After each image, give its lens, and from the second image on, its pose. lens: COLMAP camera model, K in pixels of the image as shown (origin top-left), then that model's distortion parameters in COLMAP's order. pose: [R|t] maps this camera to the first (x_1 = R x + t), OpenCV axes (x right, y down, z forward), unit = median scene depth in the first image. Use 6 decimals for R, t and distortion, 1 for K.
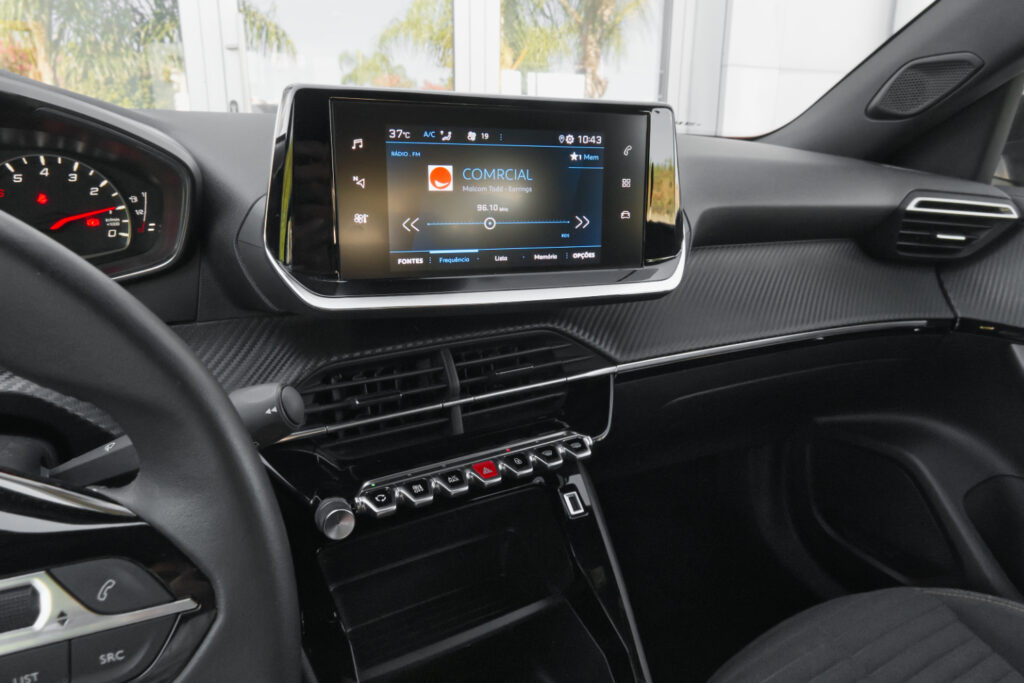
lens RADIAL K [[670.0, 0, 512.5], [0, 670.0, 337.7], [0, 0, 1]] dist [0.000437, 0.001537]
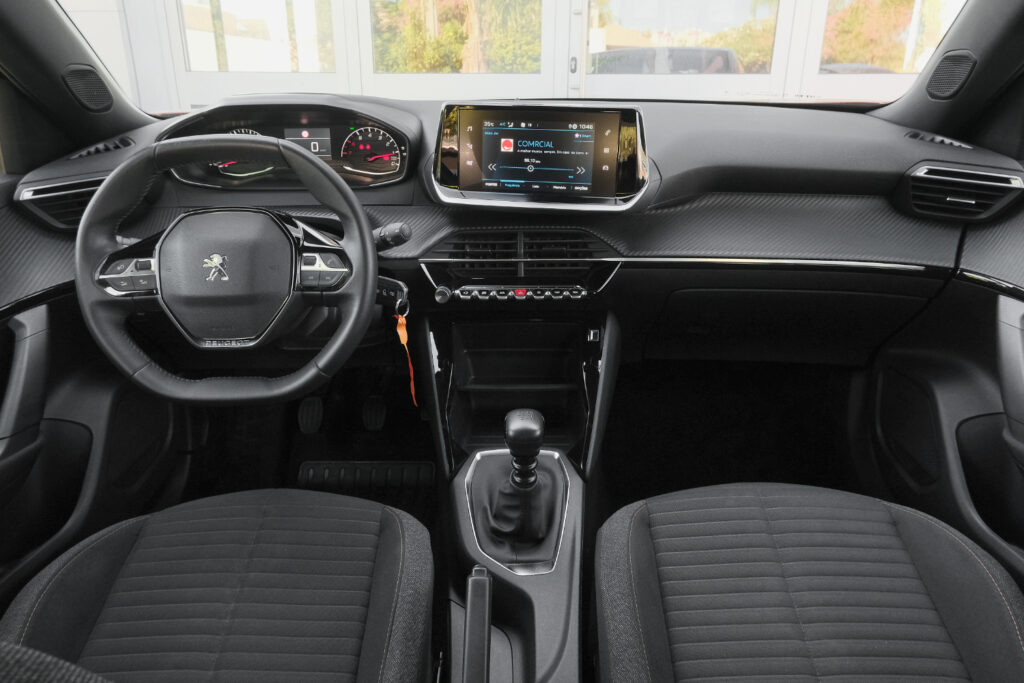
lens RADIAL K [[701.9, 0, 512.0], [0, 701.9, 341.5], [0, 0, 1]] dist [0.005108, 0.004788]
pose [[0.851173, 0.176157, -0.494443, 1.001357], [-0.134781, 0.983768, 0.118467, 0.094832], [0.507286, -0.034194, 0.861099, -0.825256]]
